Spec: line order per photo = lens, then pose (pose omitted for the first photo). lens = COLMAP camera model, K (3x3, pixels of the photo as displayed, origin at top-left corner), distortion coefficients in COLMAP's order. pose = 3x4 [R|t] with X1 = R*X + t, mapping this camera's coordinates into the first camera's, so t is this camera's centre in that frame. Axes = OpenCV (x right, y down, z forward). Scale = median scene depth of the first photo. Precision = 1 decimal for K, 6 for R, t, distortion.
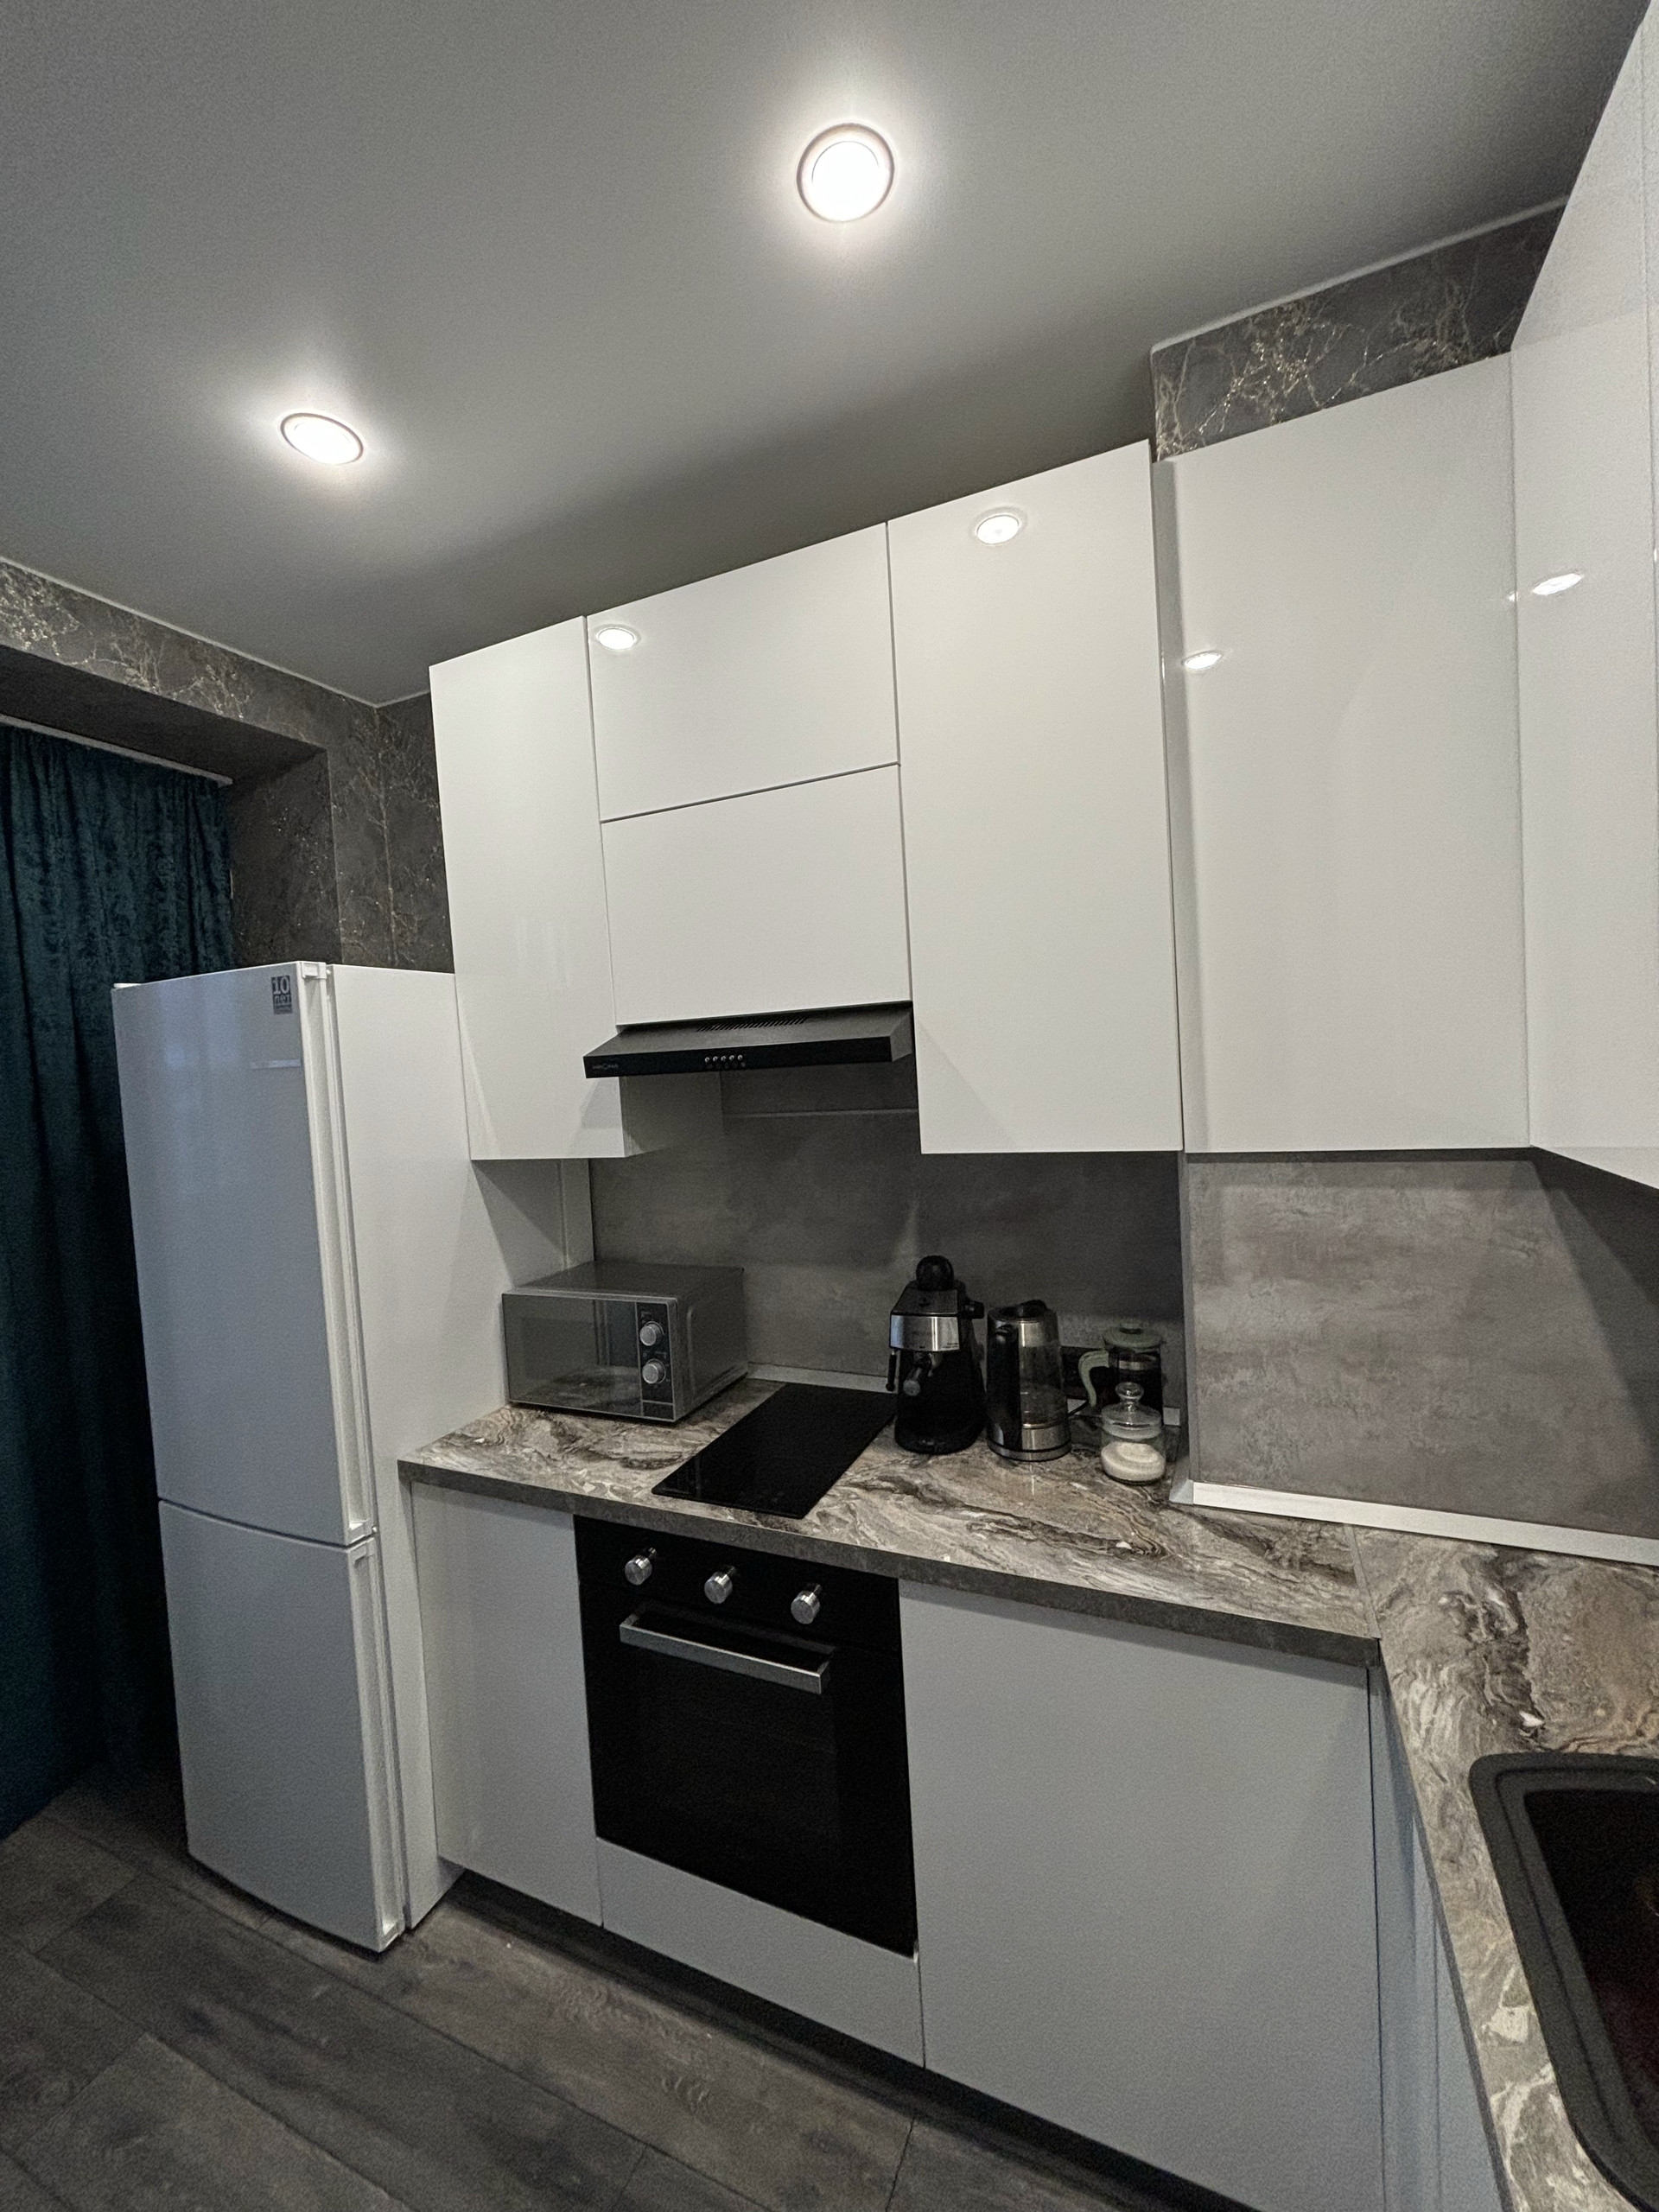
lens RADIAL K [[898.5, 0, 834.3], [0, 898.5, 1097.0], [0, 0, 1]] dist [-0.004631, 0.001077]
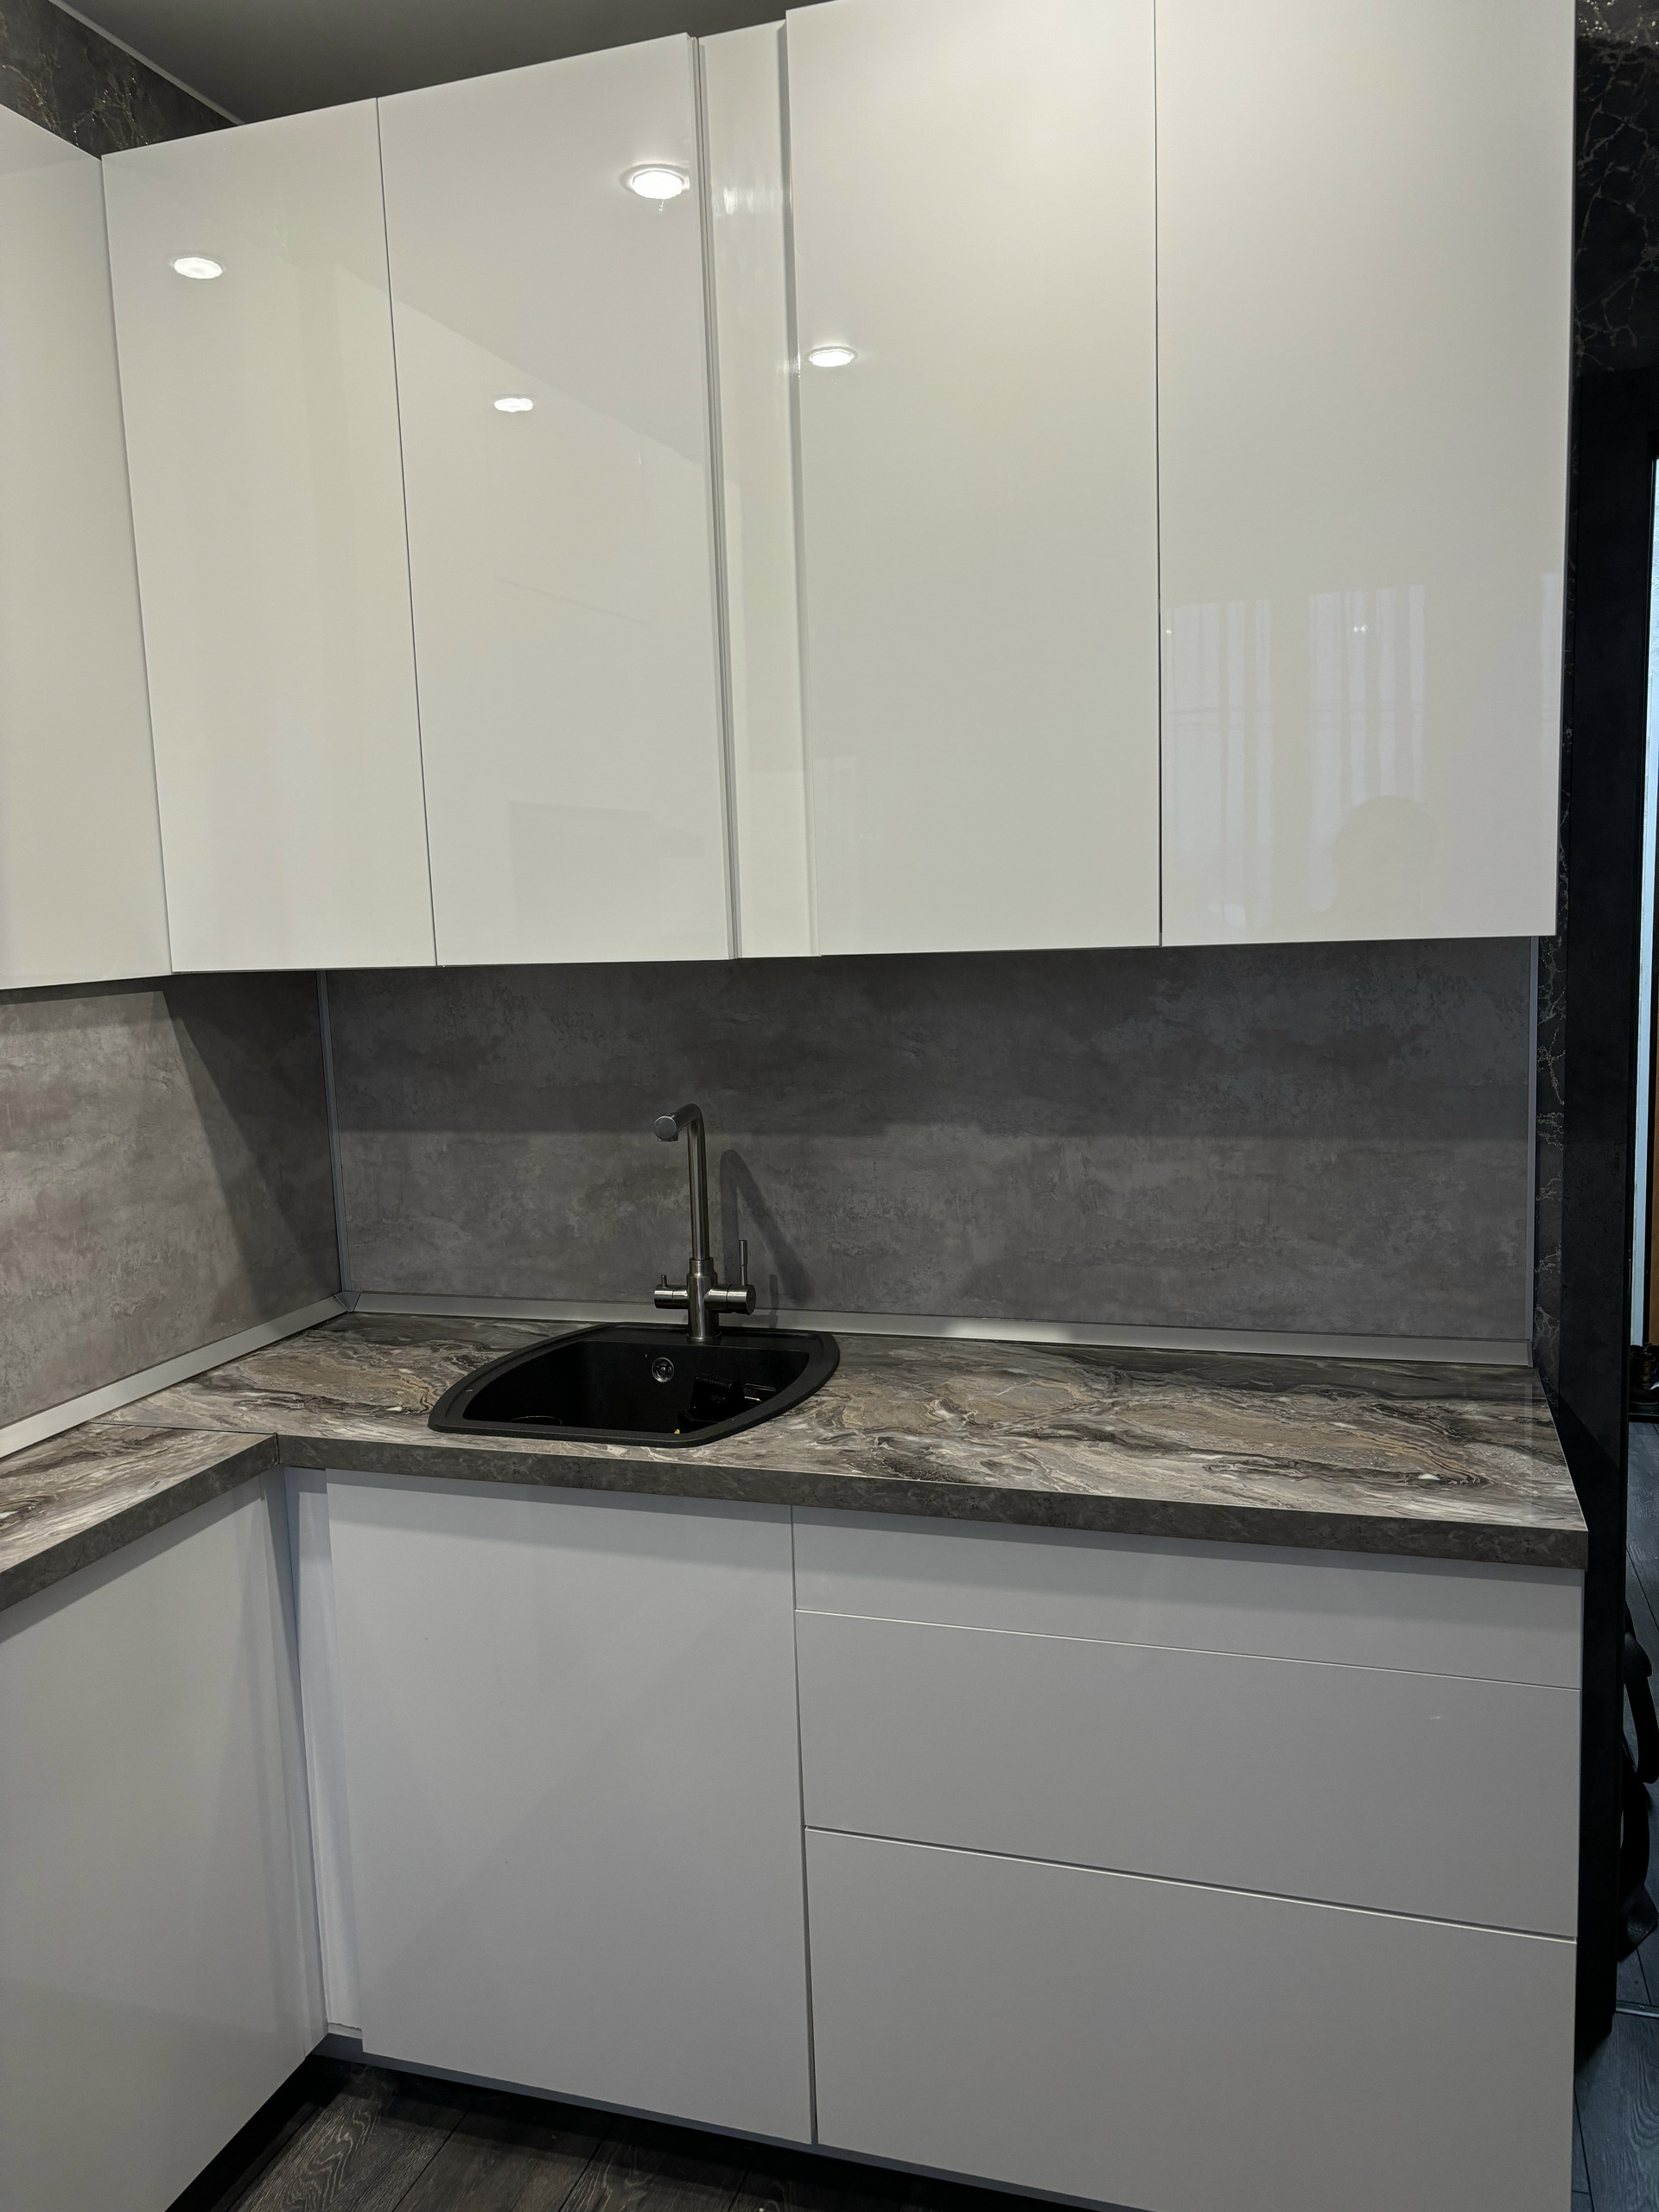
lens RADIAL K [[1651.4, 0, 832.3], [0, 1651.4, 1110.6], [0, 0, 1]] dist [0.004407, 0.005220]
pose [[-0.104011, -0.064216, 0.992501, -1.102269], [0.085256, 0.993665, 0.073226, 0.127957], [-0.990915, 0.092233, -0.097877, 0.433168]]
